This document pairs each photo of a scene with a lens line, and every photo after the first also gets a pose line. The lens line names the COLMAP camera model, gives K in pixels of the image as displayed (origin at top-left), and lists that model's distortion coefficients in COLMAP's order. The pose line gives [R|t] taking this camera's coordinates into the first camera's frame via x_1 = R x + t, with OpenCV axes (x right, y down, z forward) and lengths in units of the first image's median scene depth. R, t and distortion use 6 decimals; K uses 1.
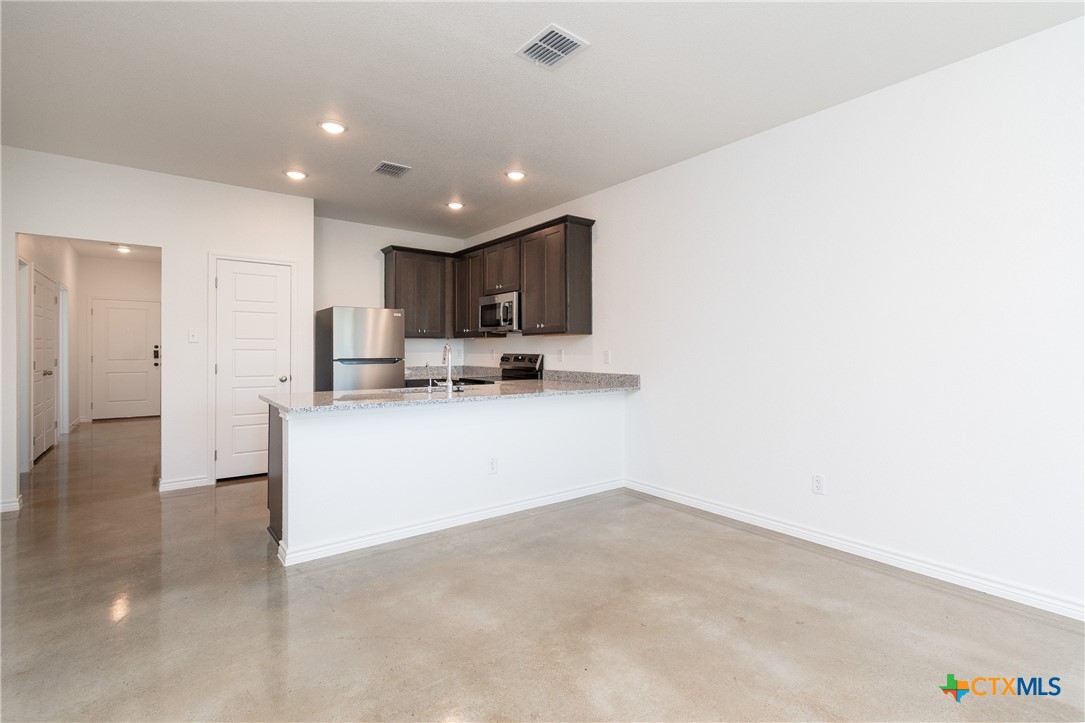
lens RADIAL K [[493.1, 0, 527.8], [0, 493.1, 355.3], [0, 0, 1]] dist [-0.000574, -0.000374]
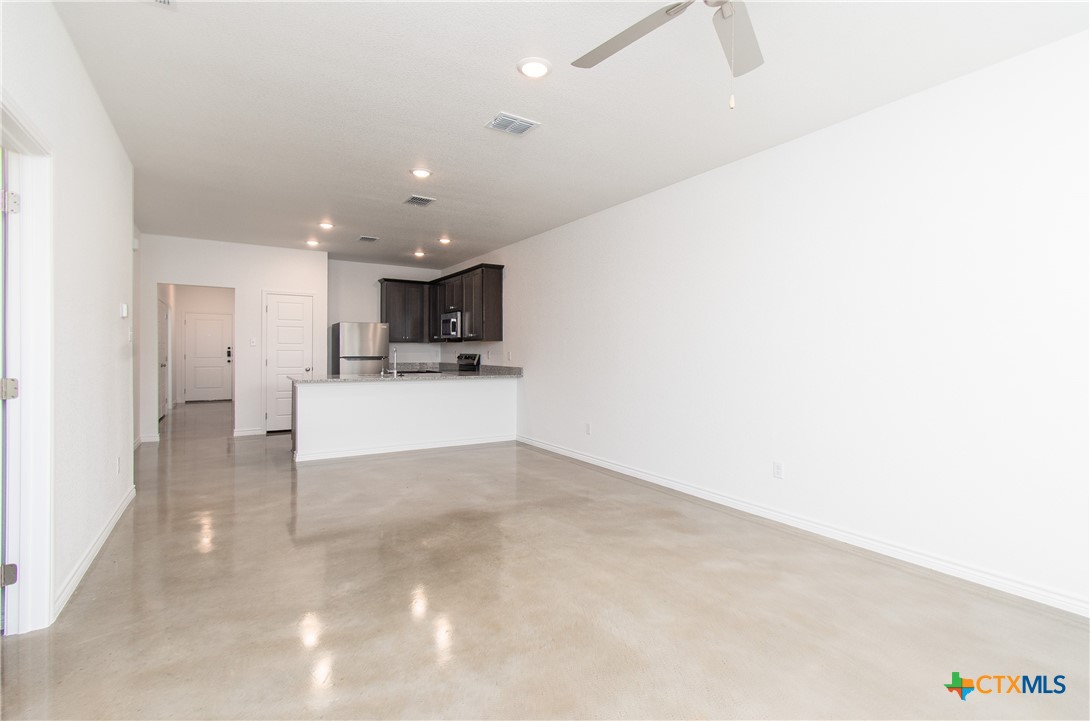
lens RADIAL K [[504.5, 0, 545.0], [0, 504.5, 360.5], [0, 0, 1]] dist [-0.019615, 0.000396]
pose [[0.996978, 0.004944, -0.077522, 0.337510], [-0.004334, 0.999958, 0.008038, 0.003966], [0.077558, -0.007678, 0.996958, -0.471659]]
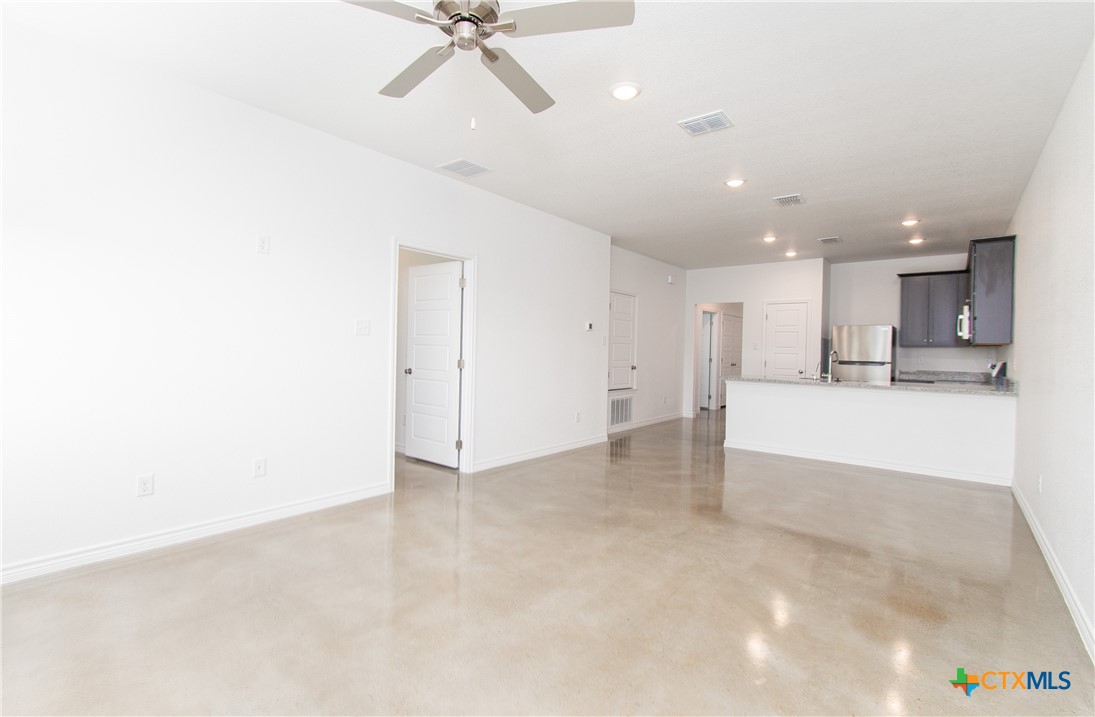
lens RADIAL K [[492.7, 0, 572.1], [0, 492.7, 352.1], [0, 0, 1]] dist [0.000199, 0.000017]
pose [[0.273597, 0.007848, -0.961813, 0.786745], [-0.029646, 0.999560, -0.000277, 0.004878], [0.961388, 0.028589, 0.273709, -0.173869]]
